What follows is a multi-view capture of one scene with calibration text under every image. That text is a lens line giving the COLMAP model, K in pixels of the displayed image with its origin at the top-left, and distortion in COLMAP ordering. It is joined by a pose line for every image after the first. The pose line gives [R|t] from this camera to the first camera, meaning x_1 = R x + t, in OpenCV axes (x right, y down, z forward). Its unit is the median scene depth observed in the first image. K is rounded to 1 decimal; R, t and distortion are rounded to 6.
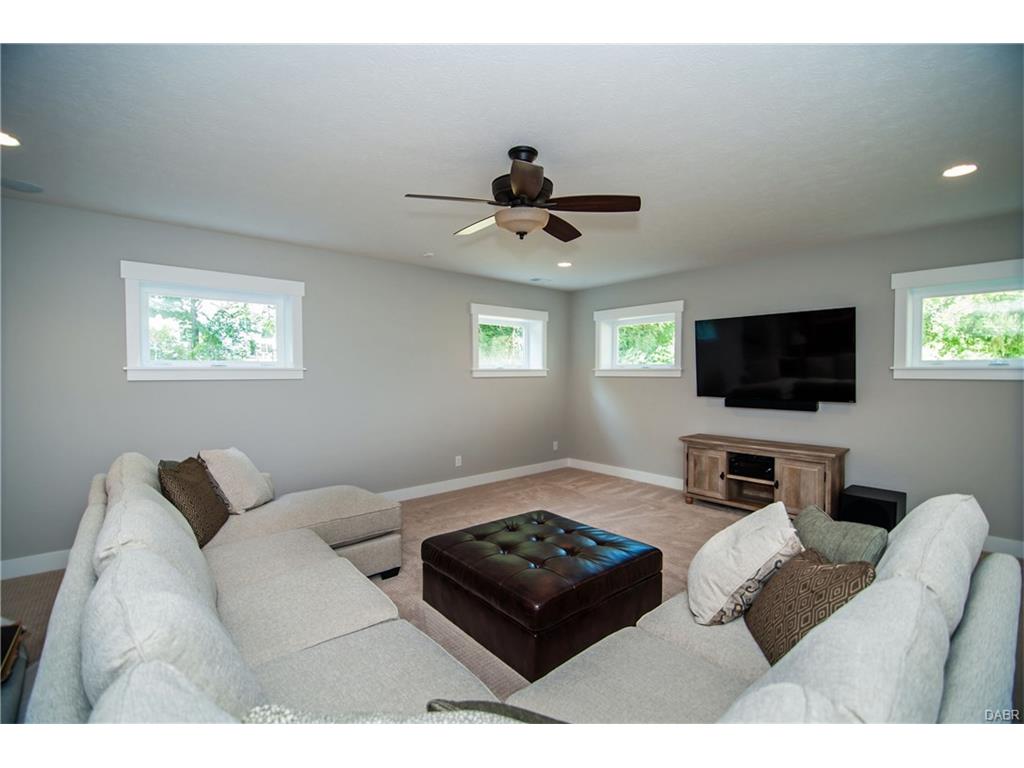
lens RADIAL K [[461.2, 0, 510.1], [0, 461.2, 387.2], [0, 0, 1]] dist [-0.015029, -0.000355]
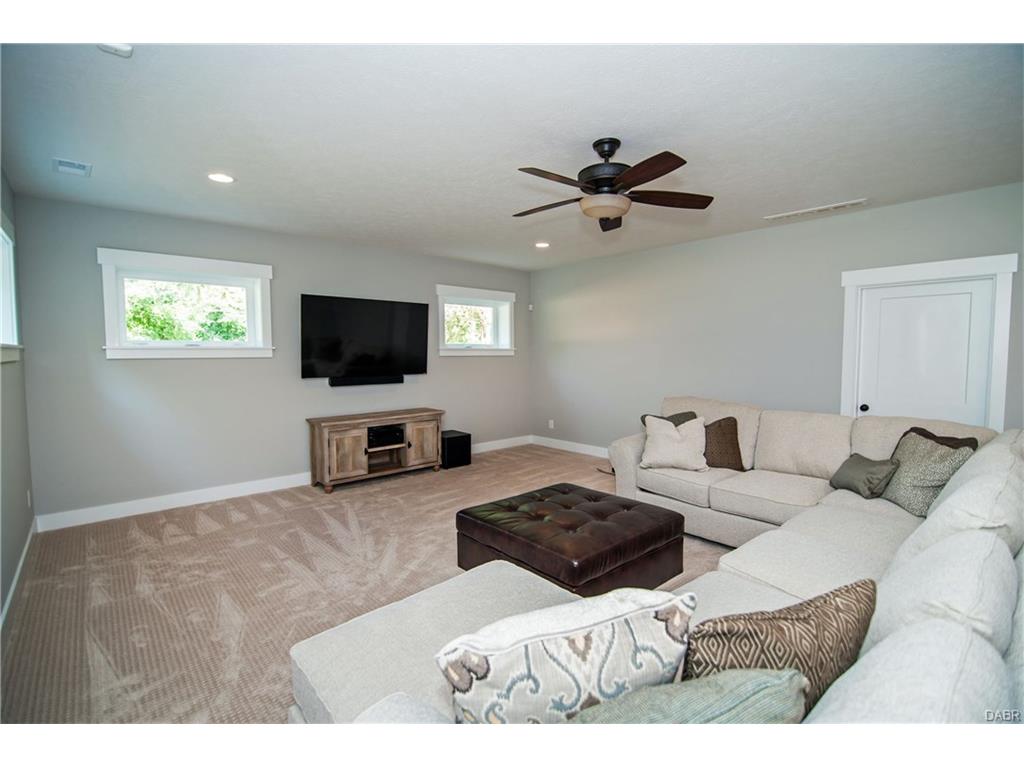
lens RADIAL K [[479.7, 0, 512.0], [0, 479.7, 384.0], [0, 0, 1]] dist [-0.002634, -0.000294]
pose [[-0.027045, -0.068632, 0.997275, -0.613260], [0.034639, 0.996977, 0.069551, -0.023284], [-0.999034, 0.036426, -0.024586, 0.686874]]
